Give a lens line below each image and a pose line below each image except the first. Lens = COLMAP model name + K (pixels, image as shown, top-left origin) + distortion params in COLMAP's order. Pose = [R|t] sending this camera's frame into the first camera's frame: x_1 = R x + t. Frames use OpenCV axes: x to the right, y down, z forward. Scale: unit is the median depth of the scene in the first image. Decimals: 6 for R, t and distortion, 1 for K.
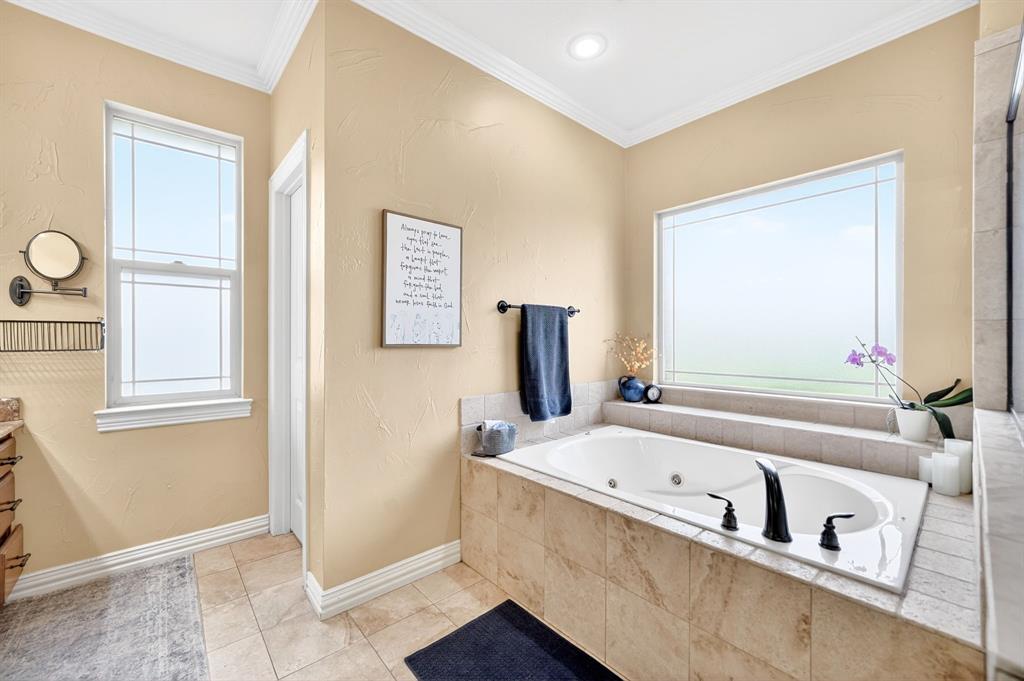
lens RADIAL K [[406.6, 0, 511.0], [0, 406.6, 340.7], [0, 0, 1]] dist [-0.000588, -0.000037]
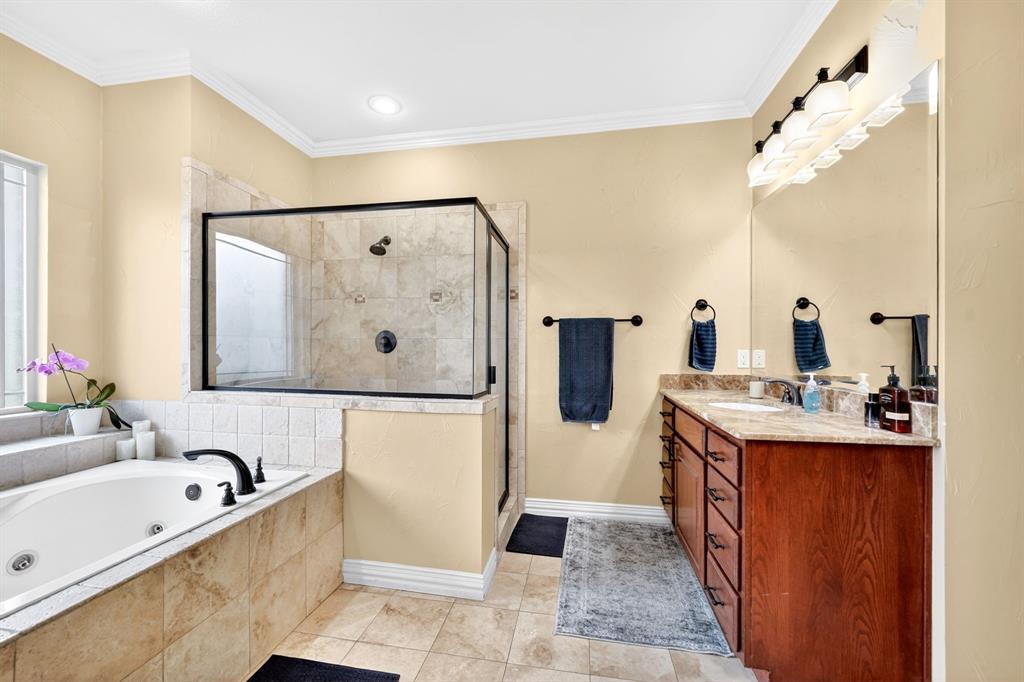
lens RADIAL K [[406.6, 0, 510.4], [0, 406.6, 344.4], [0, 0, 1]] dist [-0.000588, -0.000037]
pose [[-0.618231, 0.001852, 0.785994, -0.850862], [0.000651, 0.999998, -0.001845, -0.010129], [-0.785996, -0.000629, -0.618231, 1.003346]]
